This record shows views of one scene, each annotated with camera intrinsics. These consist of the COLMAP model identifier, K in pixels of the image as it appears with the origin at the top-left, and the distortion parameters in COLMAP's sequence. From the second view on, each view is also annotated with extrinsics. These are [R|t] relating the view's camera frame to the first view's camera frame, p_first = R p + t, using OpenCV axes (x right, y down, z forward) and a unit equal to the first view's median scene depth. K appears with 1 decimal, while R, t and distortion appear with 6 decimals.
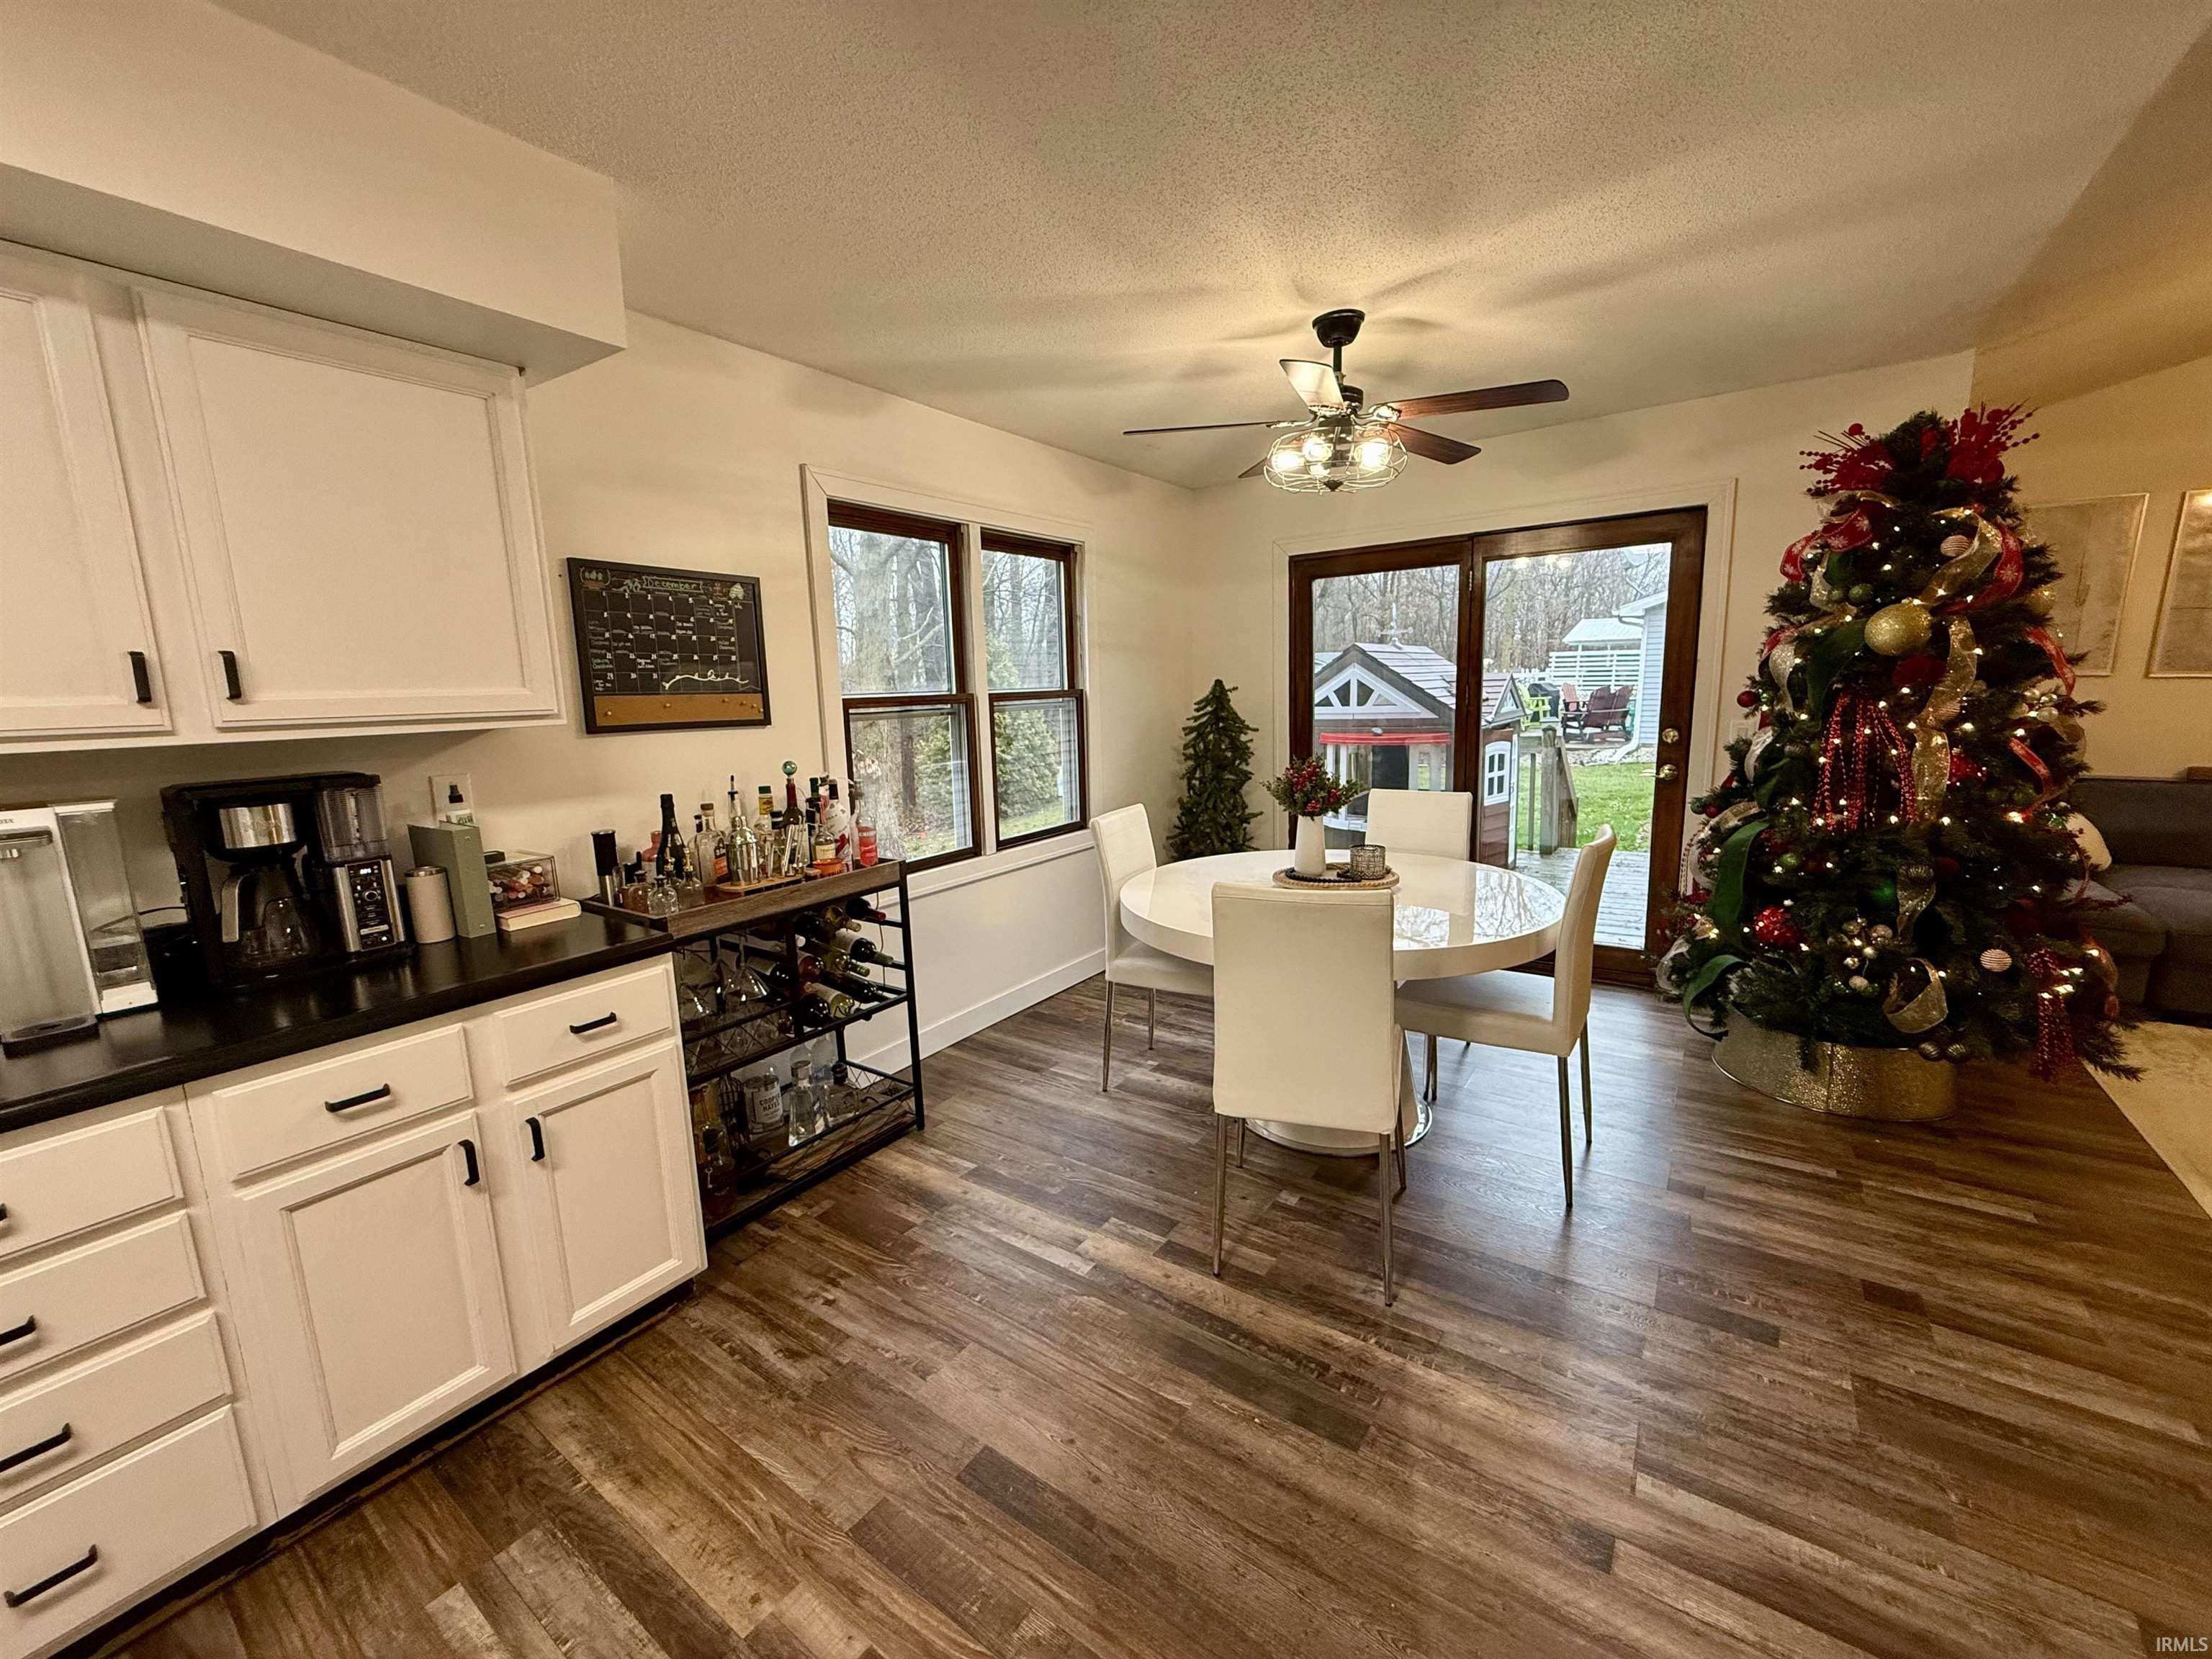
lens RADIAL K [[881.5, 0, 1102.4], [0, 881.5, 827.4], [0, 0, 1]] dist [-0.000444, 0.000017]
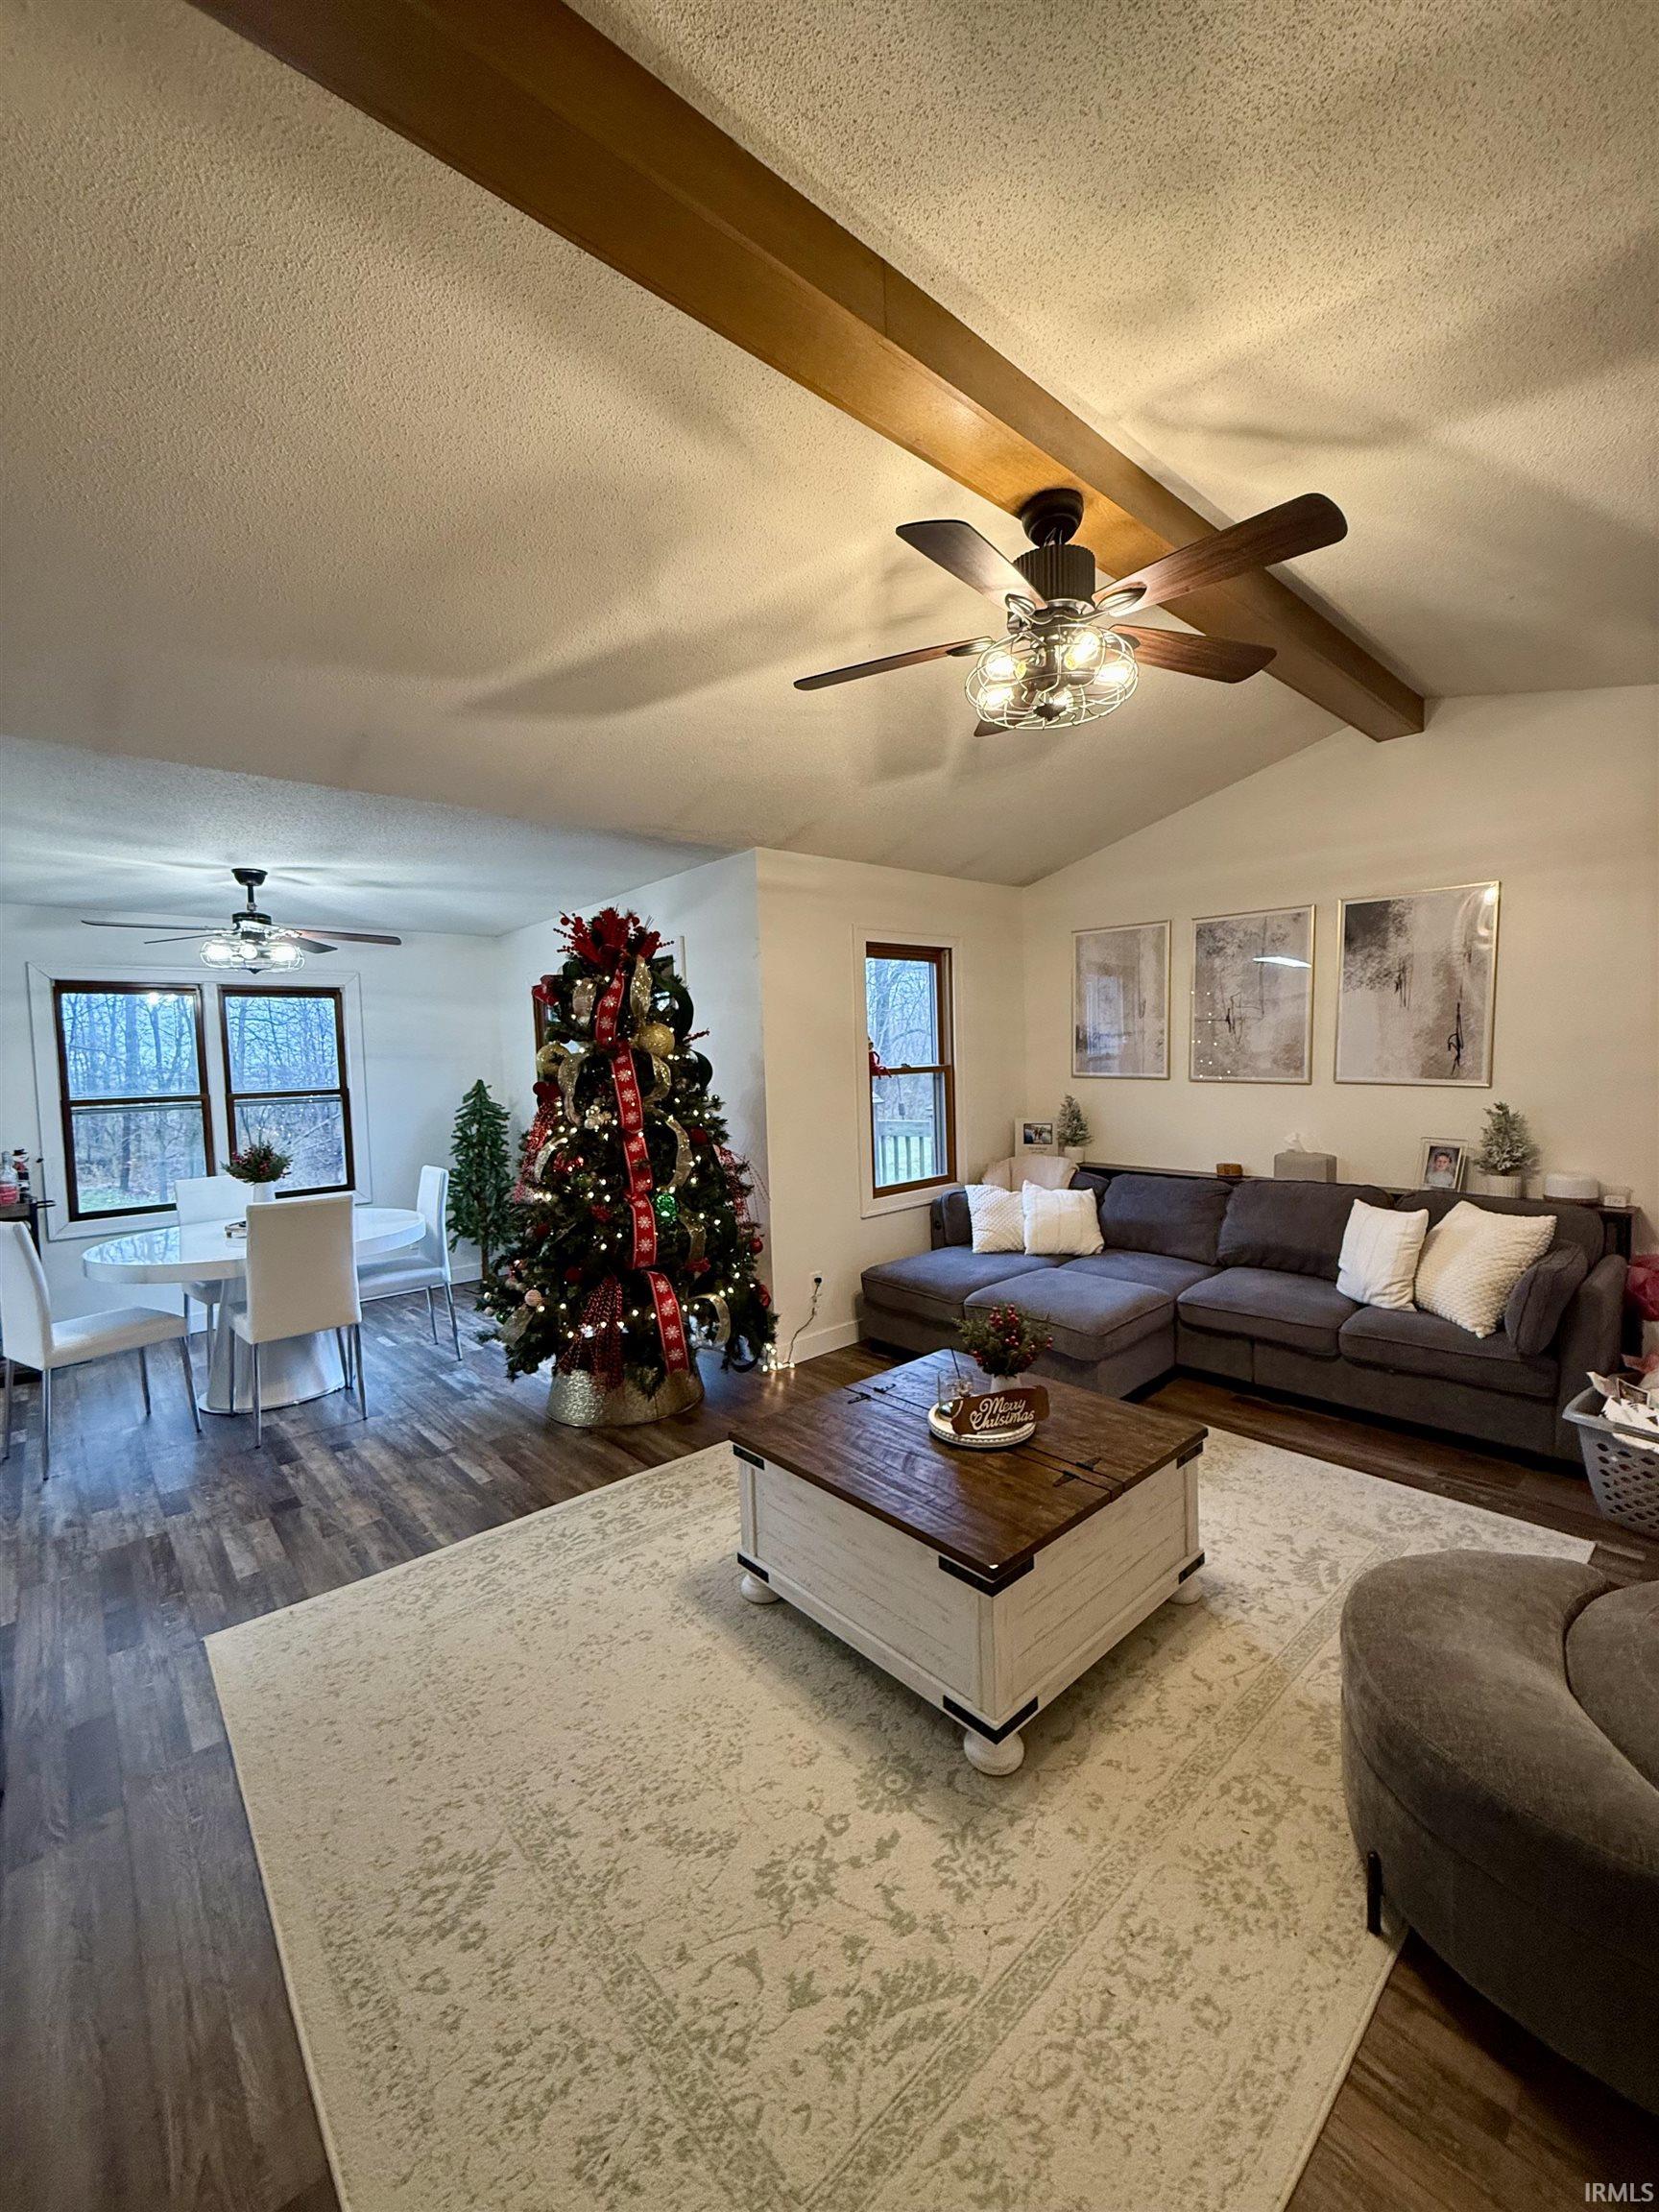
lens RADIAL K [[881.5, 0, 828.9], [0, 881.5, 1100.2], [0, 0, 1]] dist [-0.000444, 0.000017]
pose [[0.974355, 0.006935, -0.224908, 2.056018], [-0.031092, 0.994086, -0.104048, -0.036665], [0.222856, 0.108373, 0.968809, -0.337086]]
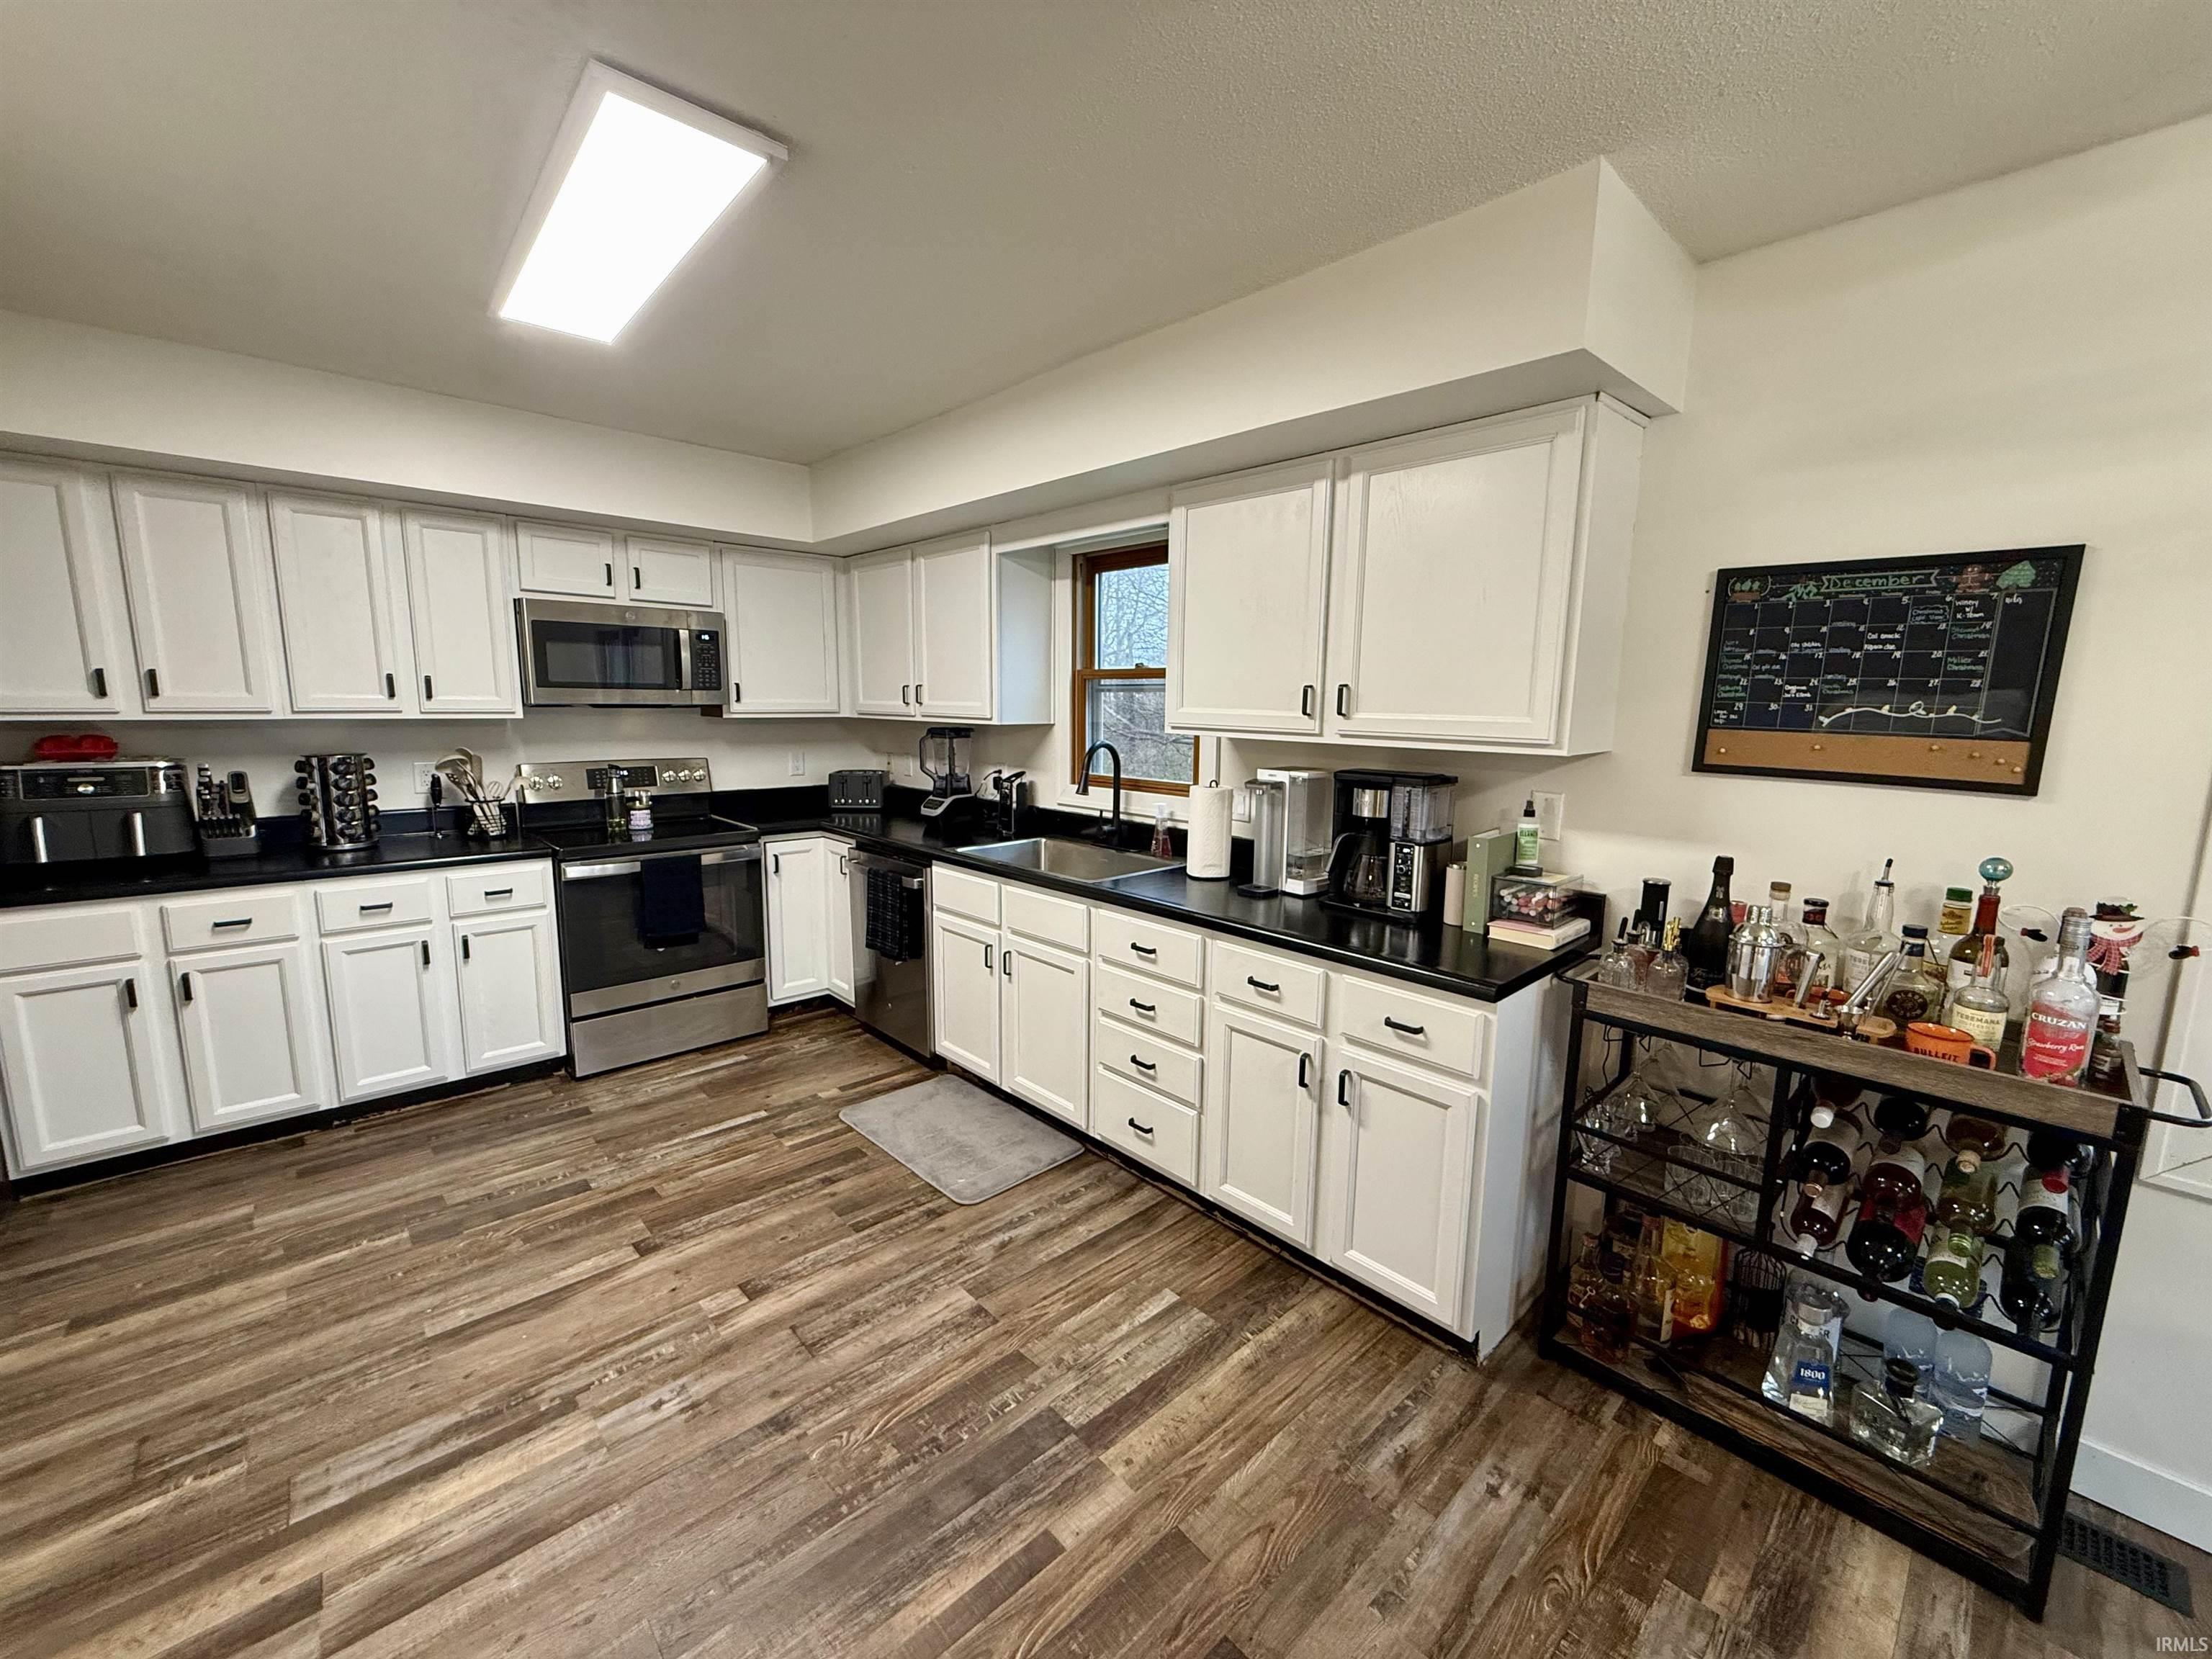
lens RADIAL K [[881.5, 0, 1099.0], [0, 881.5, 828.5], [0, 0, 1]] dist [-0.000444, 0.000017]
pose [[-0.210291, 0.171735, -0.962437, 0.438451], [-0.164673, 0.964162, 0.208024, -0.153425], [0.963670, 0.202233, -0.174475, 0.674035]]
